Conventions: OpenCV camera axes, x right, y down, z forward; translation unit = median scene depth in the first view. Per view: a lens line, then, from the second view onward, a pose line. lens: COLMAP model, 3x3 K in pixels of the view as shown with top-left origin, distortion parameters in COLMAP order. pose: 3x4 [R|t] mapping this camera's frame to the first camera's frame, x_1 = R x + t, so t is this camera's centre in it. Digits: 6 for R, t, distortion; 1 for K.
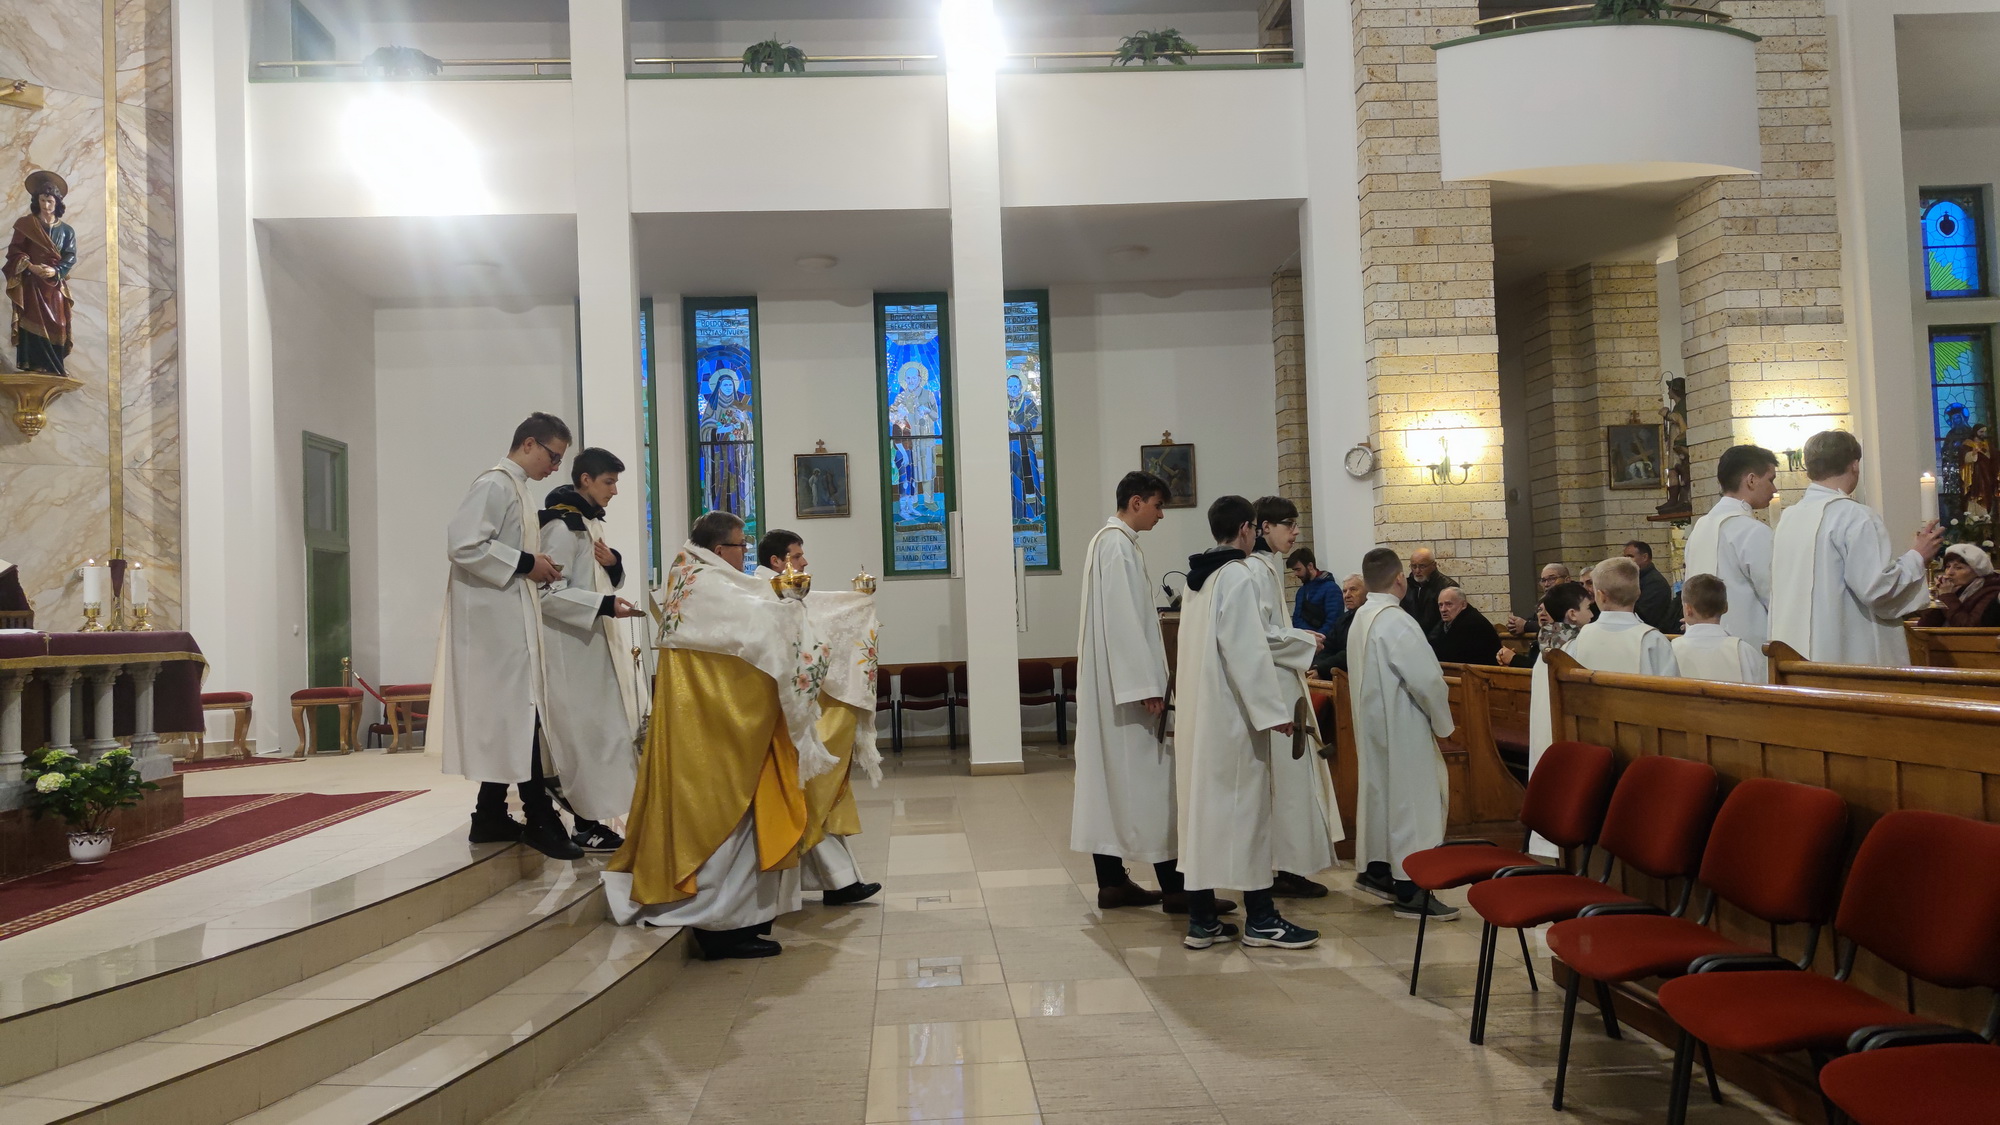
lens RADIAL K [[1454.9, 0, 985.4], [0, 1454.9, 558.4], [0, 0, 1]] dist [0.075615, -0.075463]
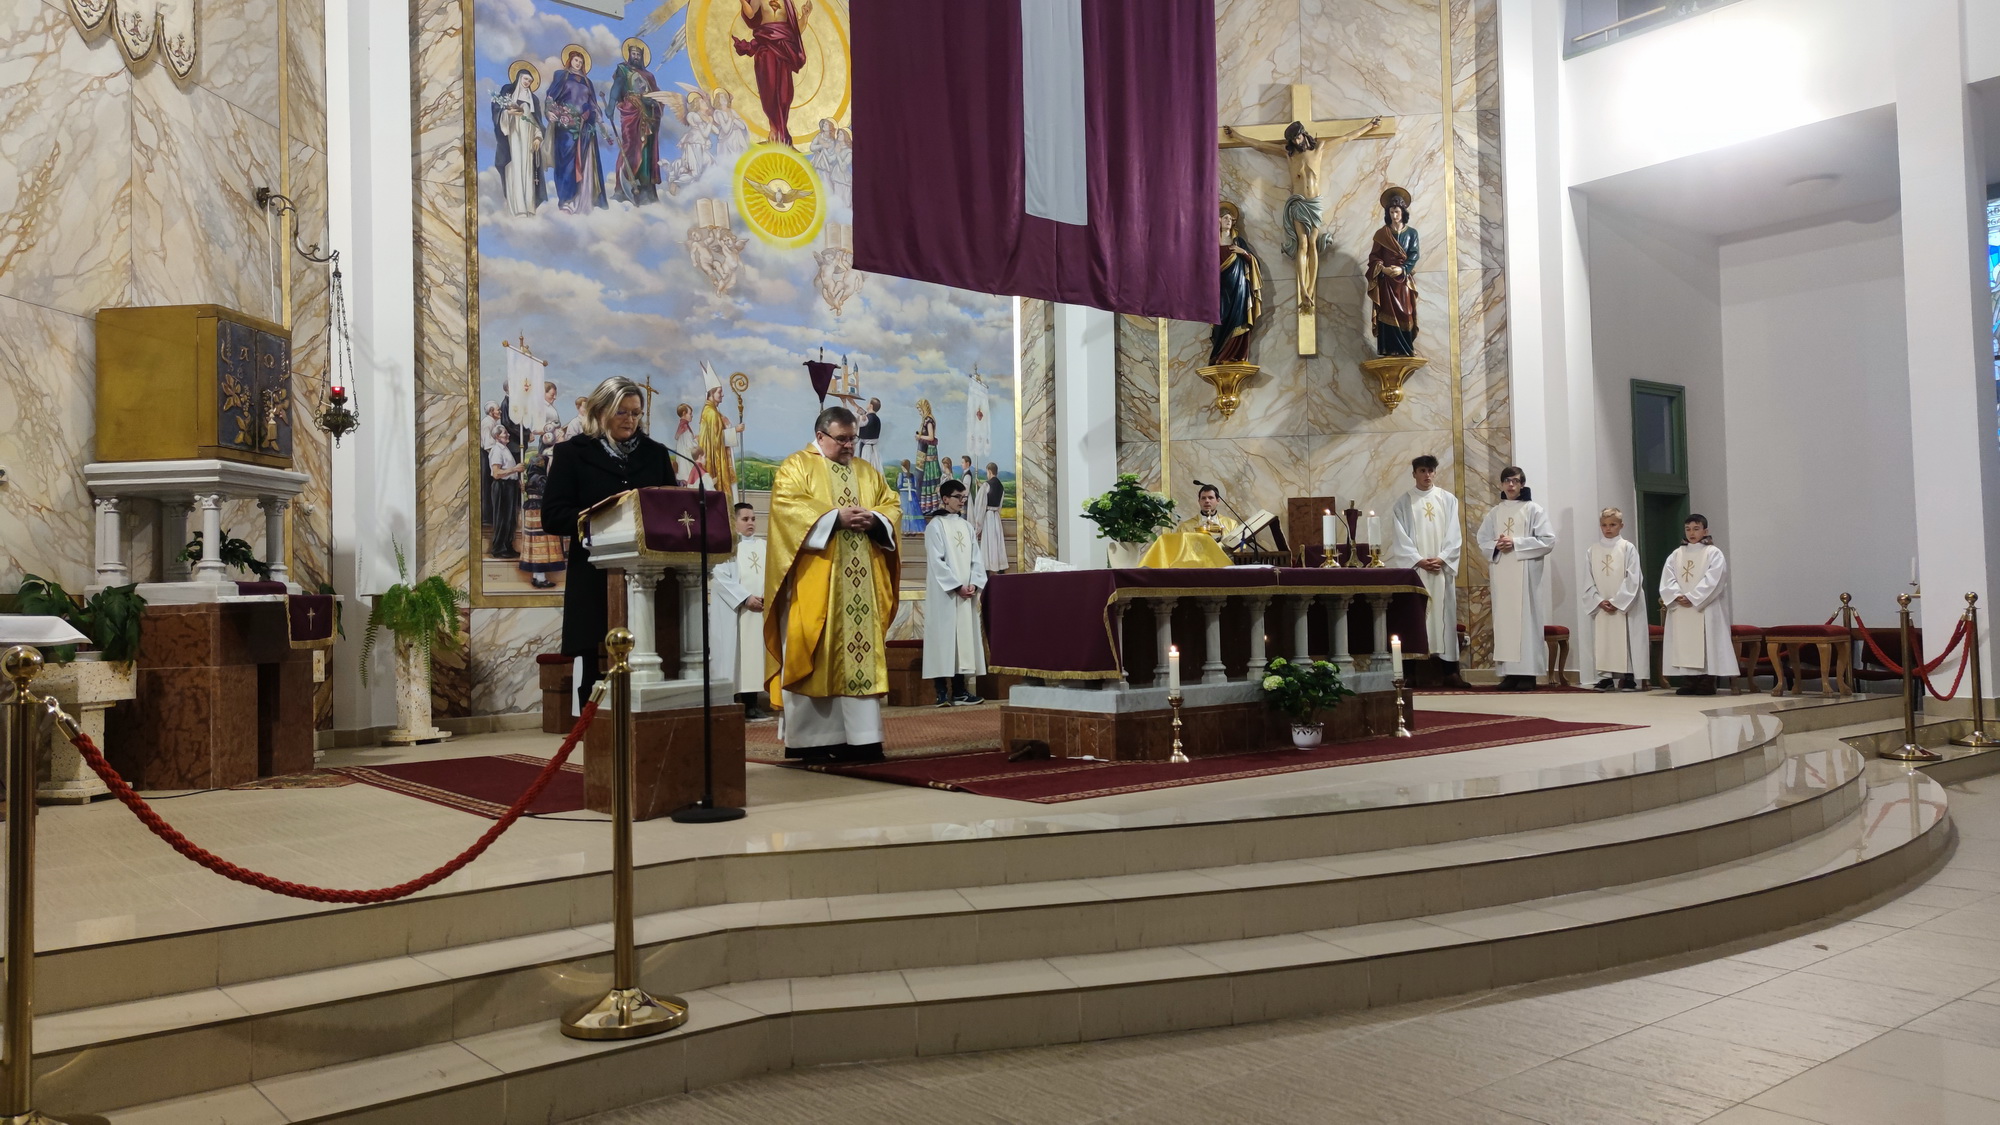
lens RADIAL K [[1454.9, 0, 1009.3], [0, 1454.9, 539.9], [0, 0, 1]] dist [0.075615, -0.075463]
pose [[0.592769, -0.013278, -0.805263, 0.126525], [0.033579, 0.999402, 0.008239, 0.004028], [0.804672, -0.031924, 0.592860, 0.030668]]
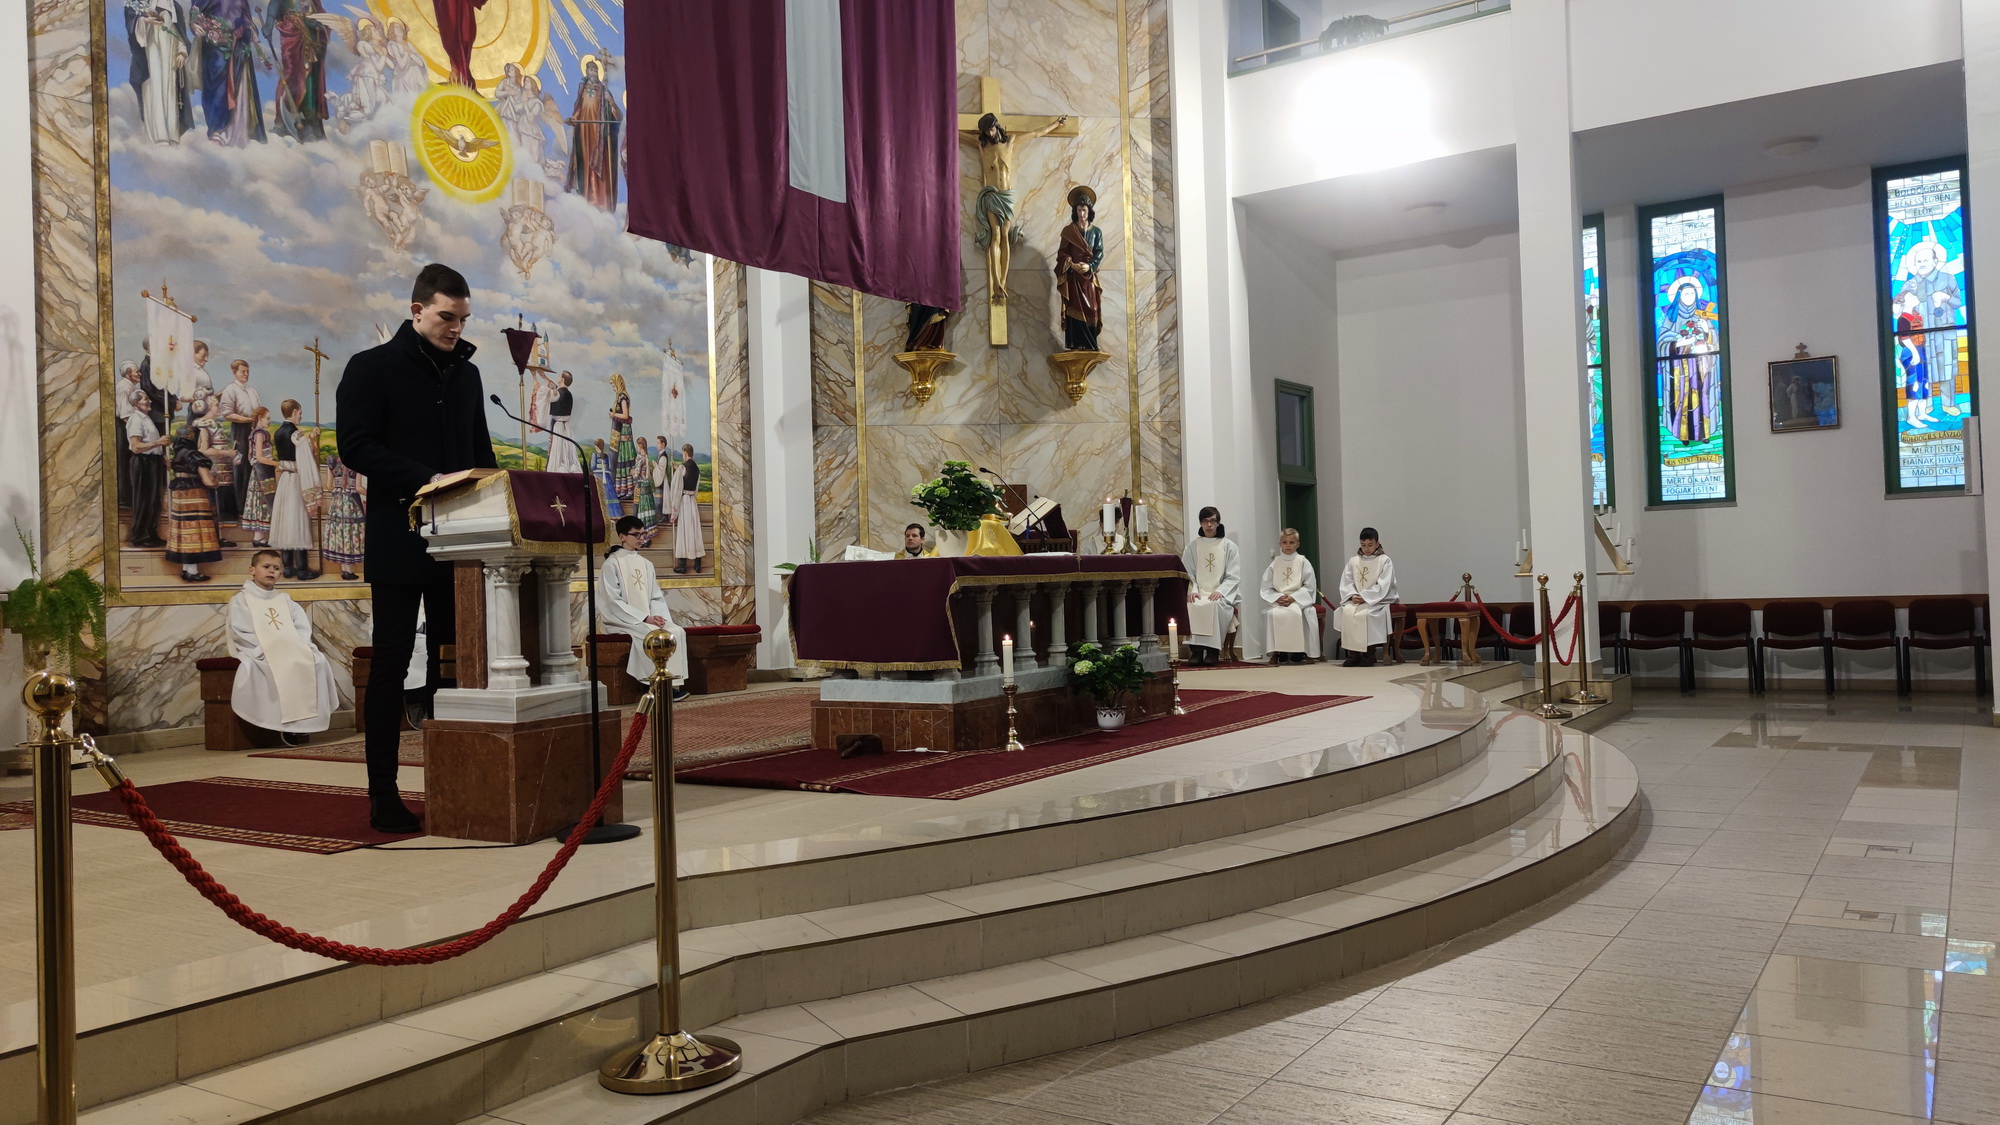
lens RADIAL K [[1454.9, 0, 1006.0], [0, 1454.9, 547.2], [0, 0, 1]] dist [0.075615, -0.075463]
pose [[0.806099, -0.002545, -0.591775, 0.038953], [0.027832, 0.999047, 0.033615, -0.000818], [0.591126, -0.043567, 0.805402, -0.037921]]
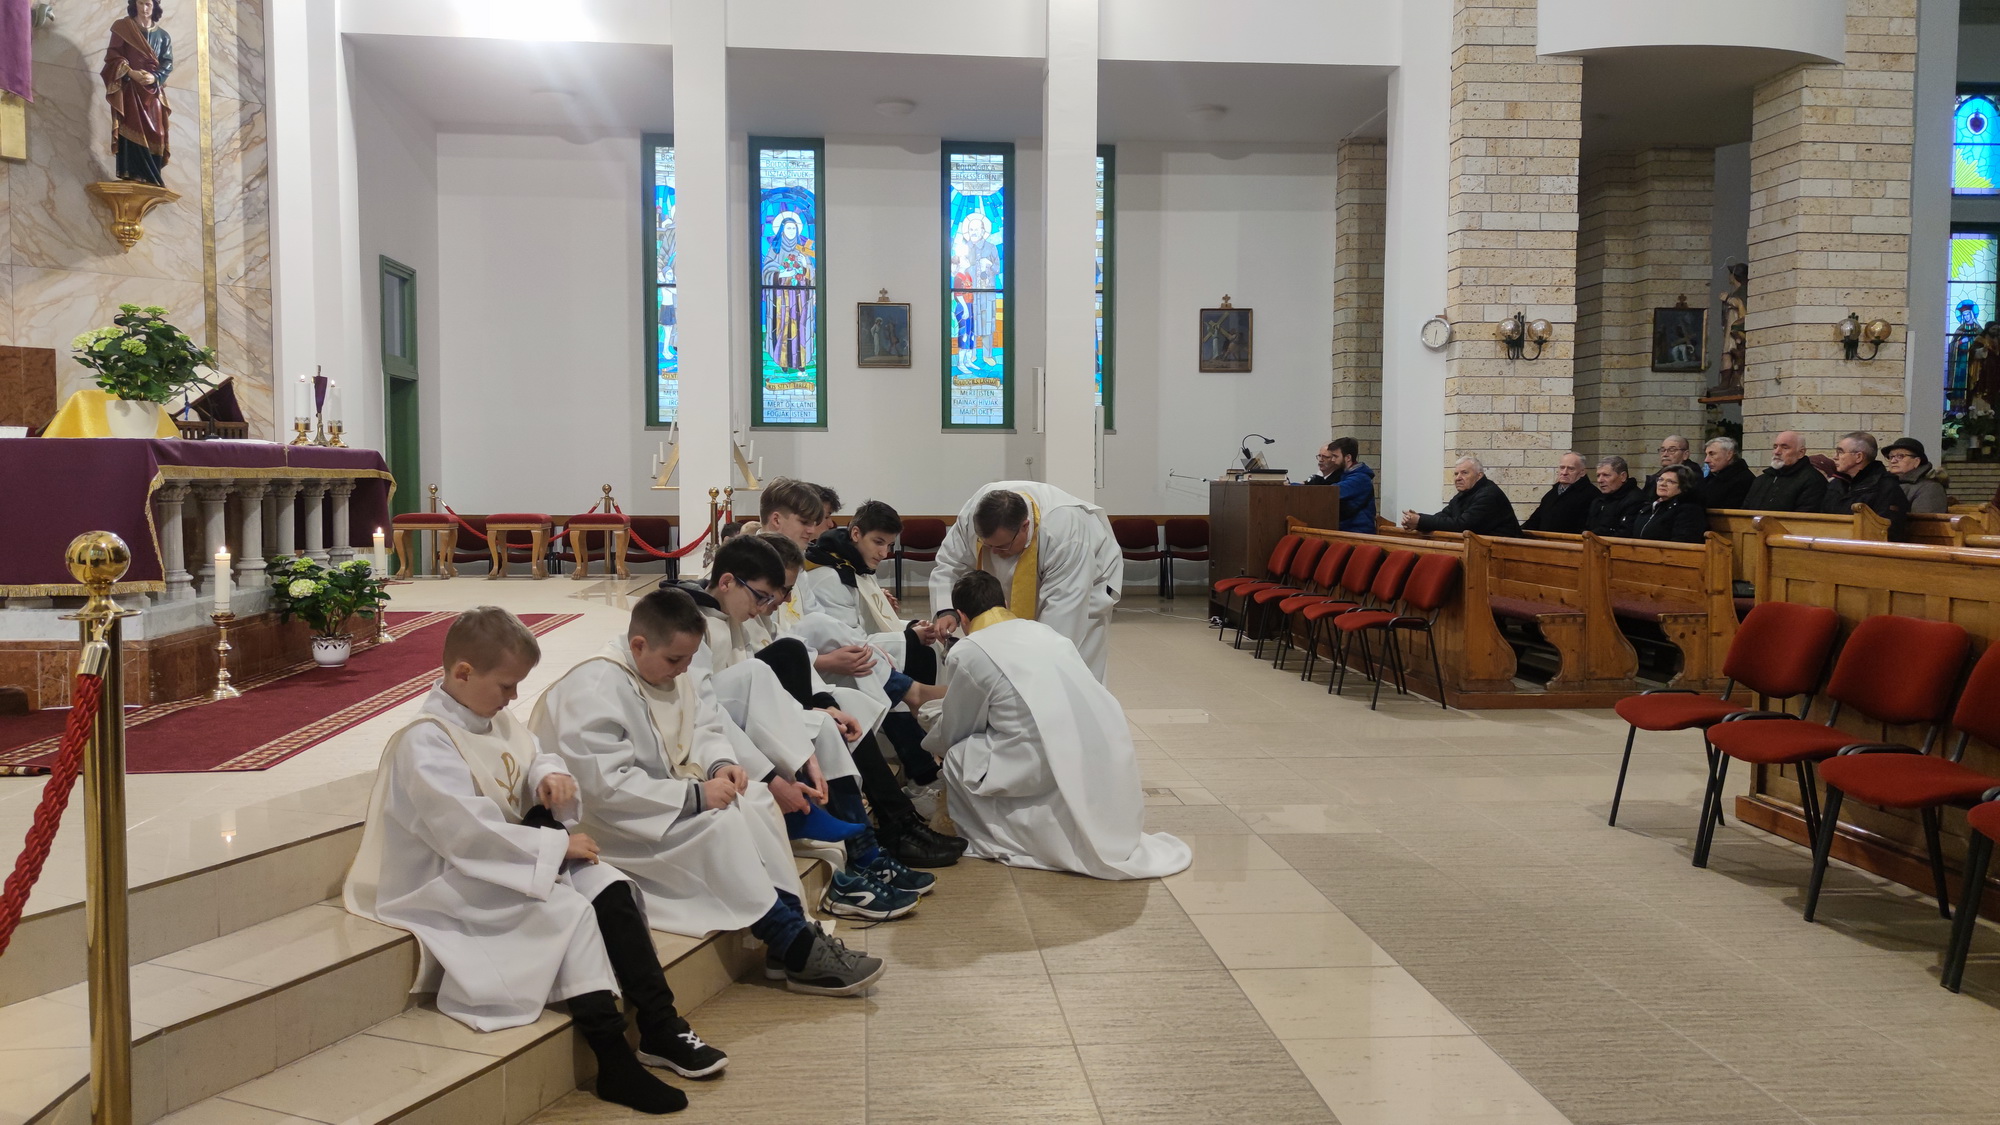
lens RADIAL K [[1454.9, 0, 1001.1], [0, 1454.9, 550.0], [0, 0, 1]] dist [0.075615, -0.075463]
pose [[0.998488, 0.038172, 0.039544, -0.087629], [-0.041616, 0.995048, 0.090262, 0.004827], [-0.035903, -0.091772, 0.995133, -0.023387]]
